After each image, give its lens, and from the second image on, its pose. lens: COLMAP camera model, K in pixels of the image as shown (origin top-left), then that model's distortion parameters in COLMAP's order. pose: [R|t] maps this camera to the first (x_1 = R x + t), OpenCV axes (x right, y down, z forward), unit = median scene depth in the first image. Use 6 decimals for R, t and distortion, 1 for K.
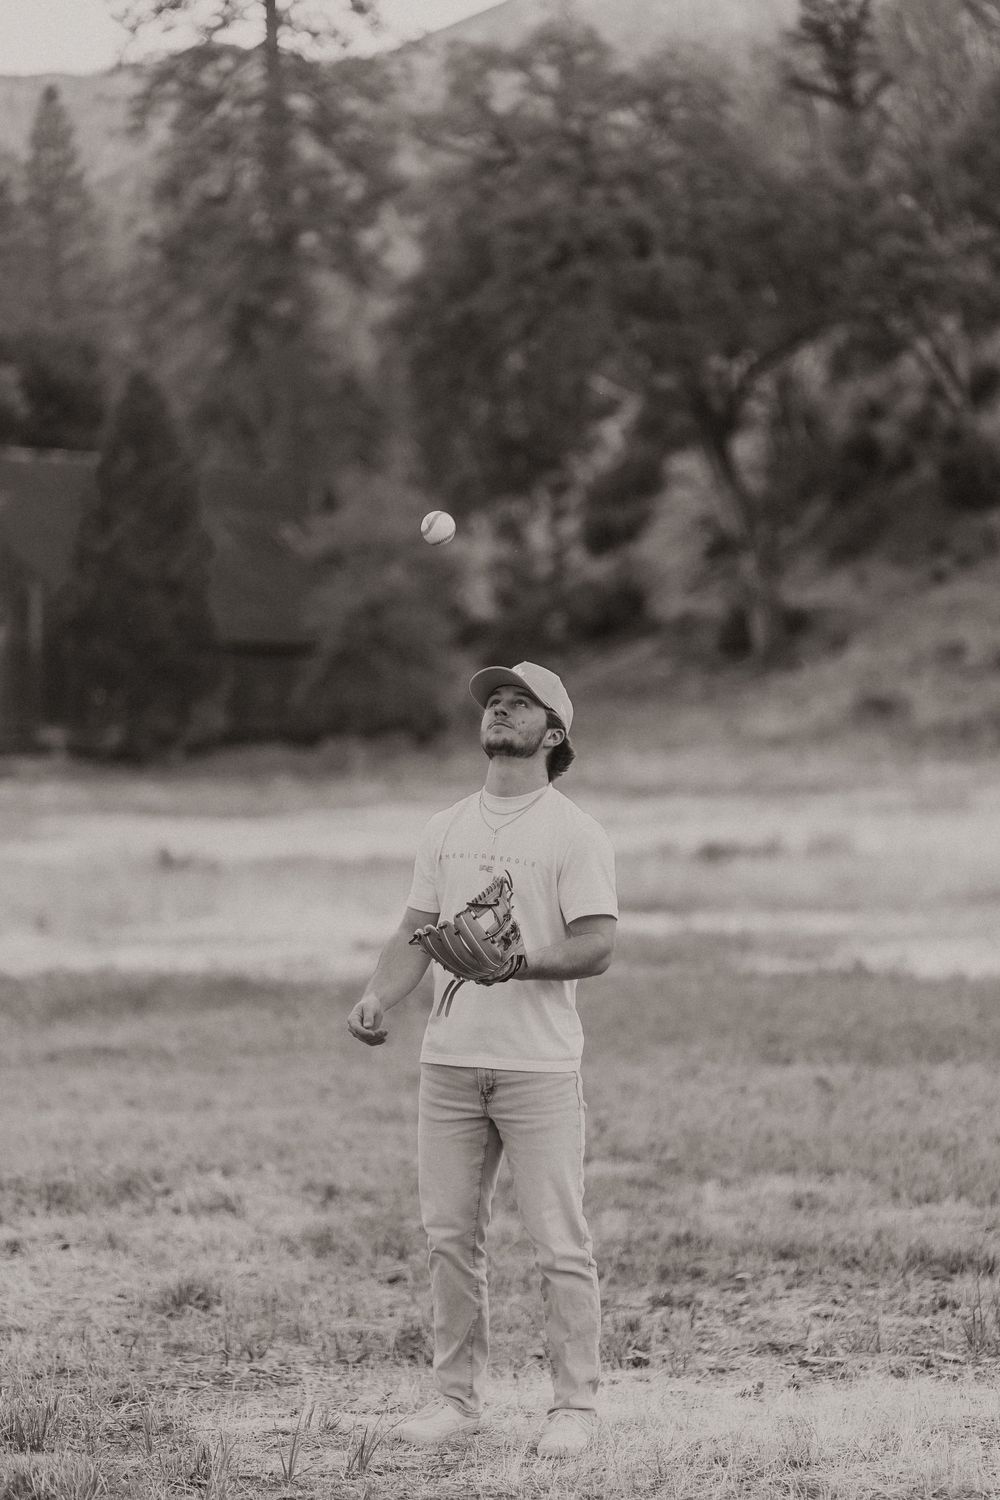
lens RADIAL K [[3685.9, 0, 497.5], [0, 3685.9, 749.0], [0, 0, 1]] dist [-0.310875, 0.000000]
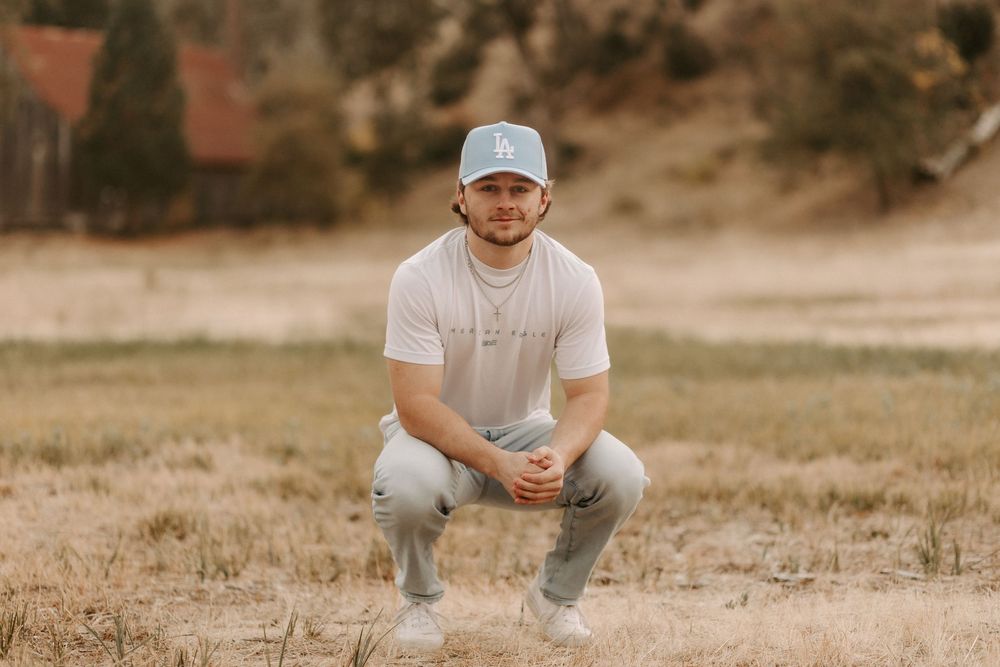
lens RADIAL K [[2457.3, 0, 501.1], [0, 2457.3, 334.2], [0, 0, 1]] dist [-0.310875, 0.000000]
pose [[0.998620, 0.002023, 0.052477, -0.022904], [-0.004122, 0.999194, 0.039917, 0.061104], [-0.052354, -0.040079, 0.997824, 0.273678]]
